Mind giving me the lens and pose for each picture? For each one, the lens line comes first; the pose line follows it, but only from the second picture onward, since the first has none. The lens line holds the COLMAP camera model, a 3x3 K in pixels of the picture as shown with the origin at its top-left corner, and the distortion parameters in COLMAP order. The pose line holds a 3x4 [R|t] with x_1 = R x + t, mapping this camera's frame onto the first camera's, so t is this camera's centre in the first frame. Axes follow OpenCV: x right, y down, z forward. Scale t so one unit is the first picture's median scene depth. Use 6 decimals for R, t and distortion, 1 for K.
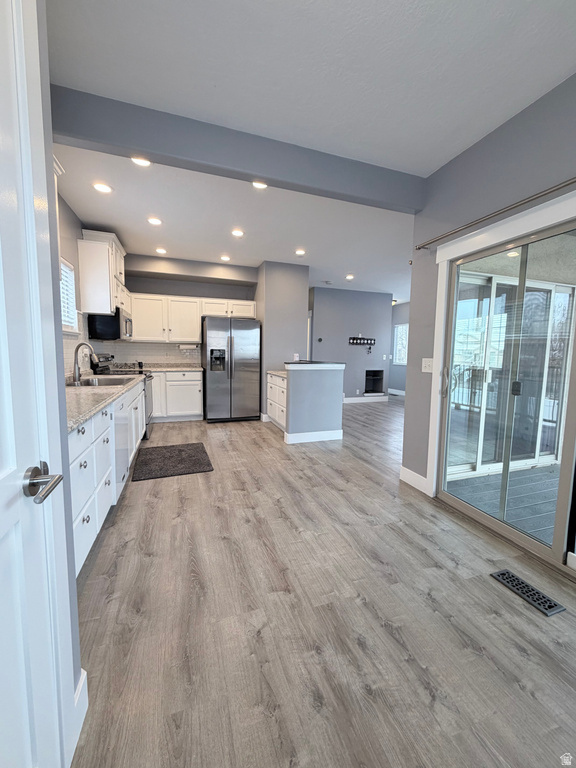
lens RADIAL K [[306.1, 0, 287.2], [0, 306.1, 382.2], [0, 0, 1]] dist [0.000346, -0.000495]
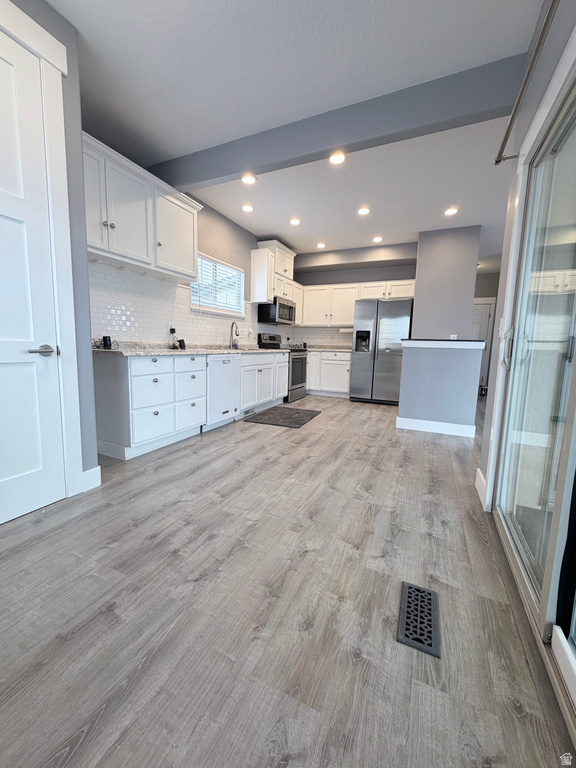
lens RADIAL K [[306.1, 0, 287.2], [0, 306.1, 382.2], [0, 0, 1]] dist [0.000346, -0.000495]
pose [[0.717750, 0.089836, -0.690481, 0.461628], [-0.084342, 0.995557, 0.041855, 0.063917], [0.691173, 0.028195, 0.722139, 0.119379]]
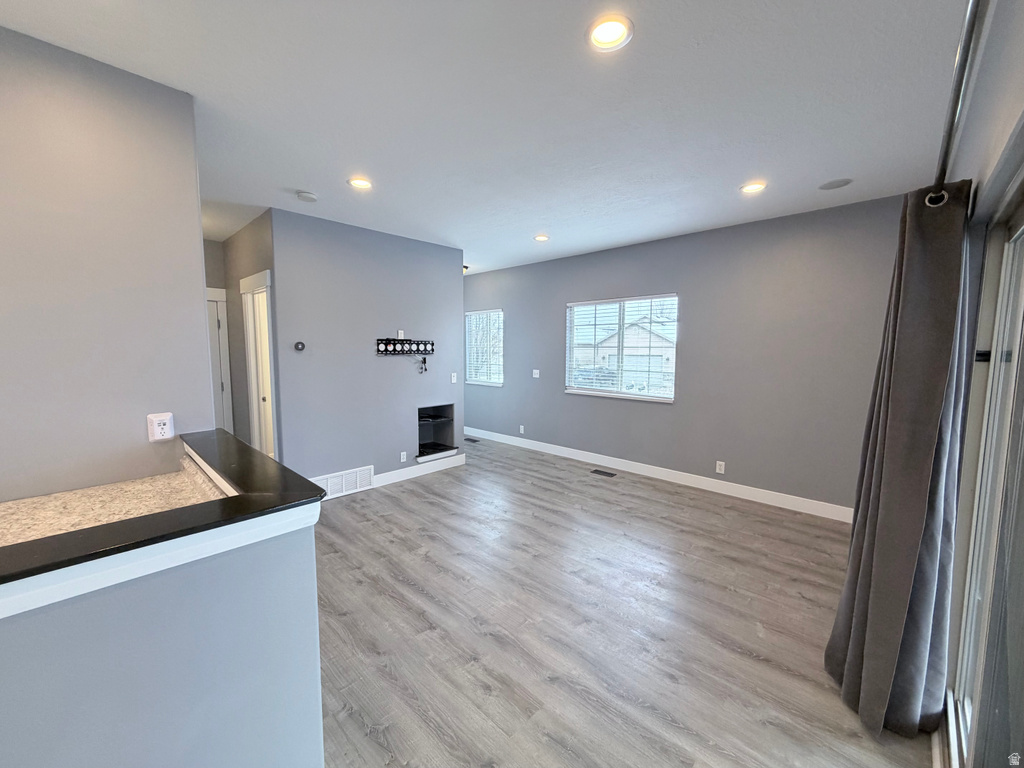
lens RADIAL K [[407.0, 0, 509.9], [0, 407.0, 385.1], [0, 0, 1]] dist [-0.000051, 0.000195]
pose [[0.890736, -0.054409, 0.451252, 0.227107], [0.053901, 0.998448, 0.013990, -0.167055], [-0.451313, 0.011861, 0.892287, 0.841109]]
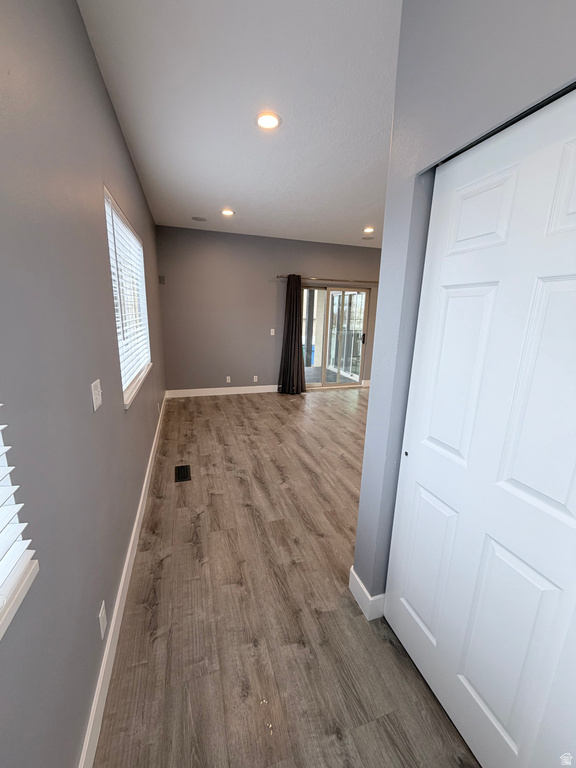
lens RADIAL K [[305.3, 0, 287.3], [0, 305.3, 382.1], [0, 0, 1]] dist [-0.000051, 0.000195]
pose [[-0.999084, -0.042444, 0.005521, 0.870400], [-0.038489, 0.947337, 0.317917, -0.327859], [-0.018724, 0.317413, -0.948102, 2.670682]]
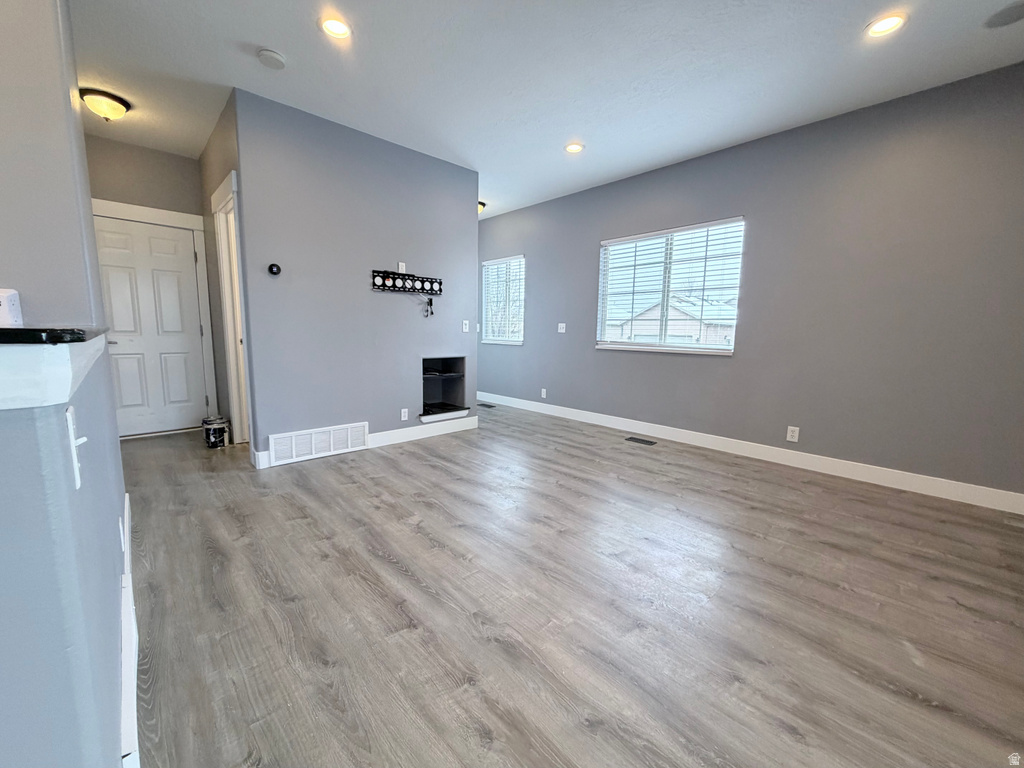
lens RADIAL K [[408.1, 0, 510.4], [0, 408.1, 384.8], [0, 0, 1]] dist [0.000346, -0.000495]
pose [[0.912723, -0.054061, 0.404985, 0.319384], [0.036617, 0.998042, 0.050703, -0.060741], [-0.406934, -0.031448, 0.912916, 1.036176]]
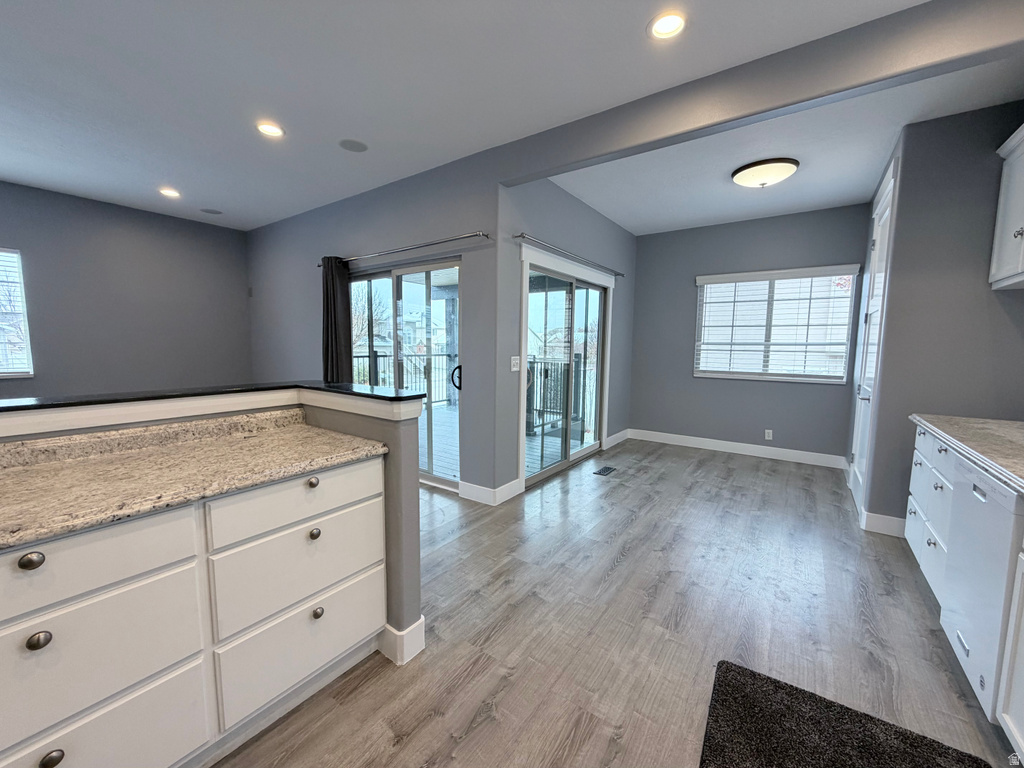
lens RADIAL K [[408.1, 0, 510.4], [0, 408.1, 384.8], [0, 0, 1]] dist [0.000346, -0.000495]
pose [[-0.578462, -0.103173, 0.809158, -0.432583], [0.058612, 0.984148, 0.167386, -0.156098], [-0.813601, 0.144253, -0.563245, 1.332310]]
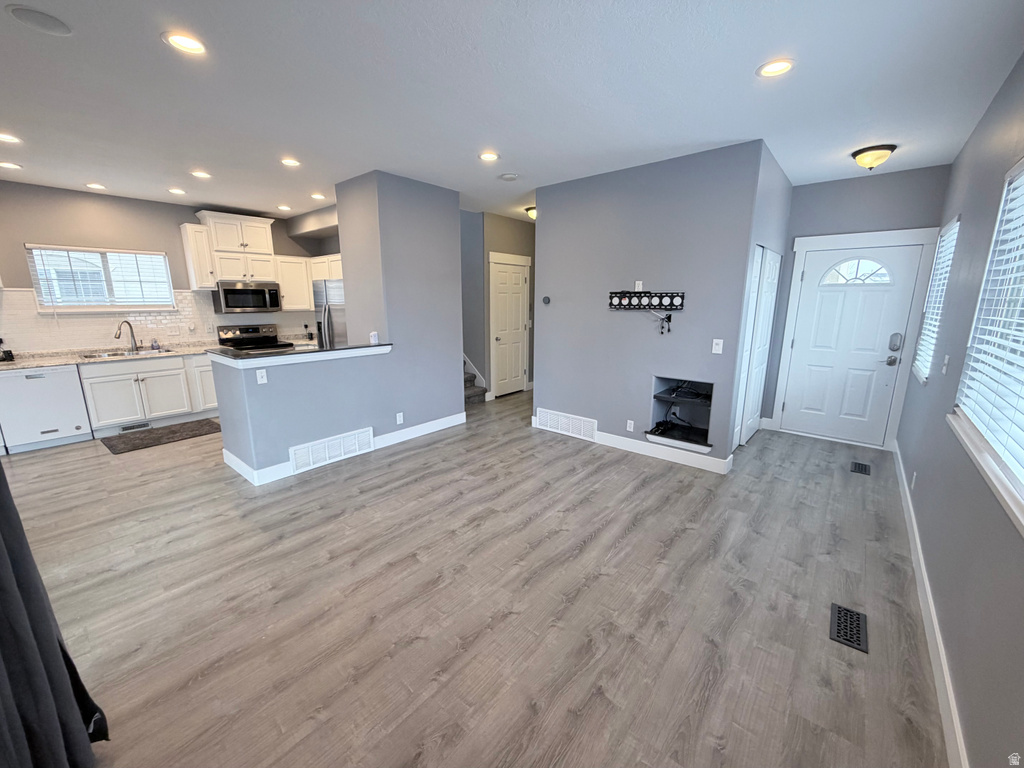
lens RADIAL K [[407.0, 0, 509.9], [0, 407.0, 385.1], [0, 0, 1]] dist [-0.000051, 0.000195]
pose [[0.506463, 0.162438, -0.846823, 1.331971], [-0.075562, 0.986678, 0.144074, -0.195217], [0.858945, -0.008981, 0.511990, 1.284192]]
